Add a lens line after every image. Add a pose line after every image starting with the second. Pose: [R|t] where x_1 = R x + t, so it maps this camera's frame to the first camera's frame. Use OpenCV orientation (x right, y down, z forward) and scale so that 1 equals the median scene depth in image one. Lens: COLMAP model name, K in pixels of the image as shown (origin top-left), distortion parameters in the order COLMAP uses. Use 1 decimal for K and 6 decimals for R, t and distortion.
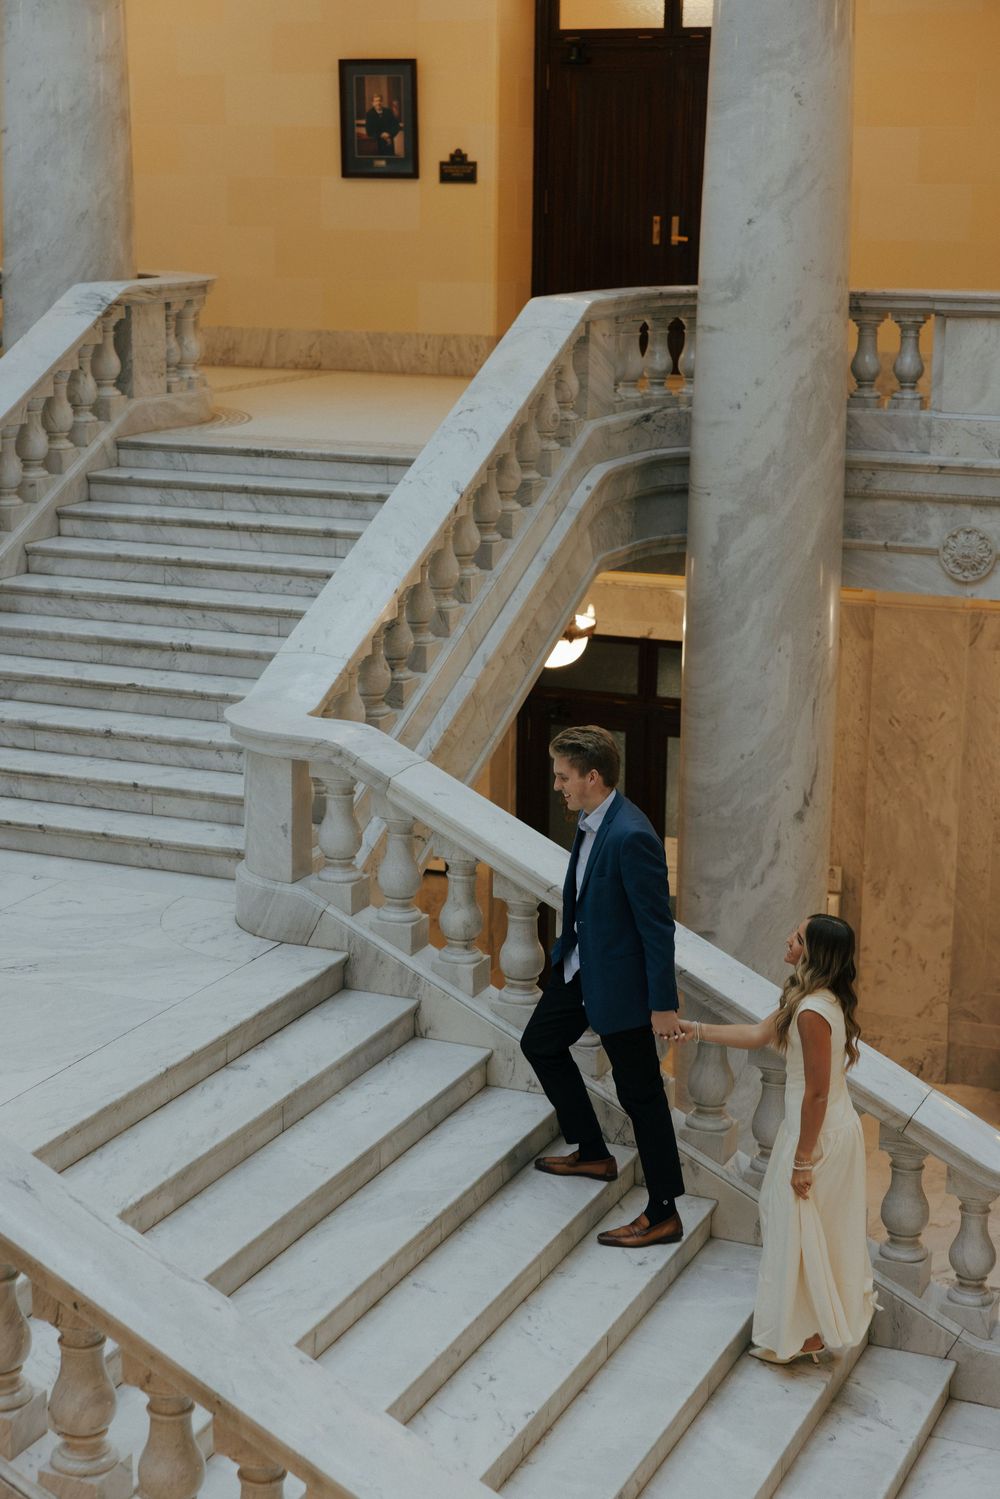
lens RADIAL K [[2501.2, 0, 462.6], [0, 2501.2, 764.3], [0, 0, 1]] dist [0.001907, 0.154676]
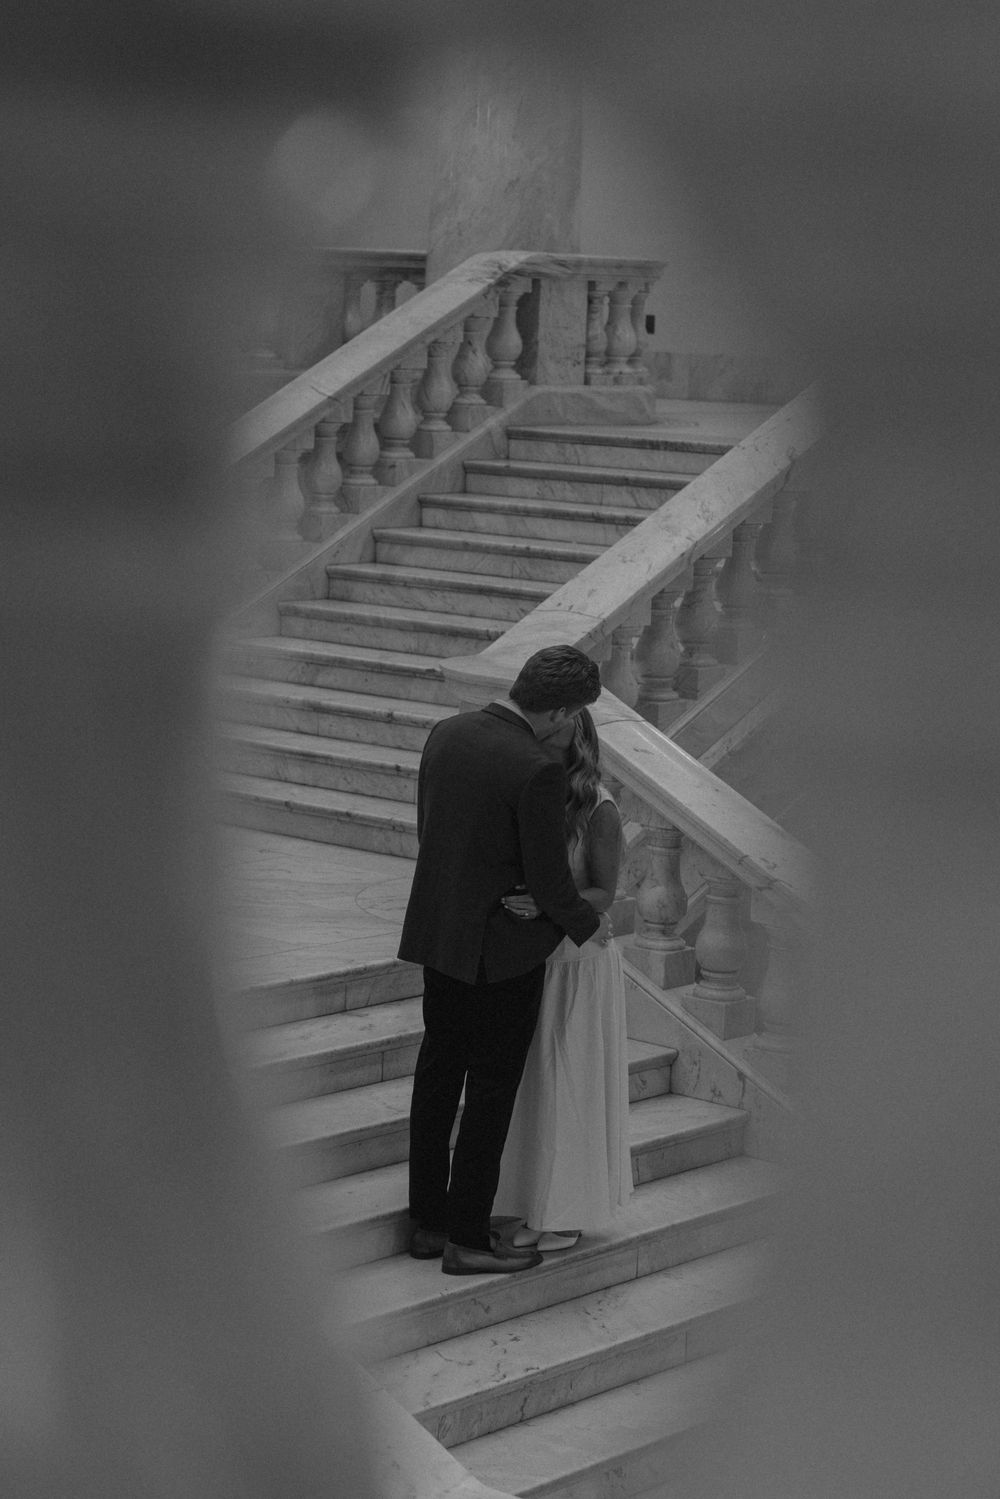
lens RADIAL K [[3313.2, 0, 500.0], [0, 3313.2, 749.5], [0, 0, 1]] dist [0.002046, -0.046171]
pose [[0.956463, 0.066626, -0.284147, 0.200516], [-0.096411, 0.991067, -0.092146, 0.090317], [0.275470, 0.115529, 0.954342, -0.090547]]
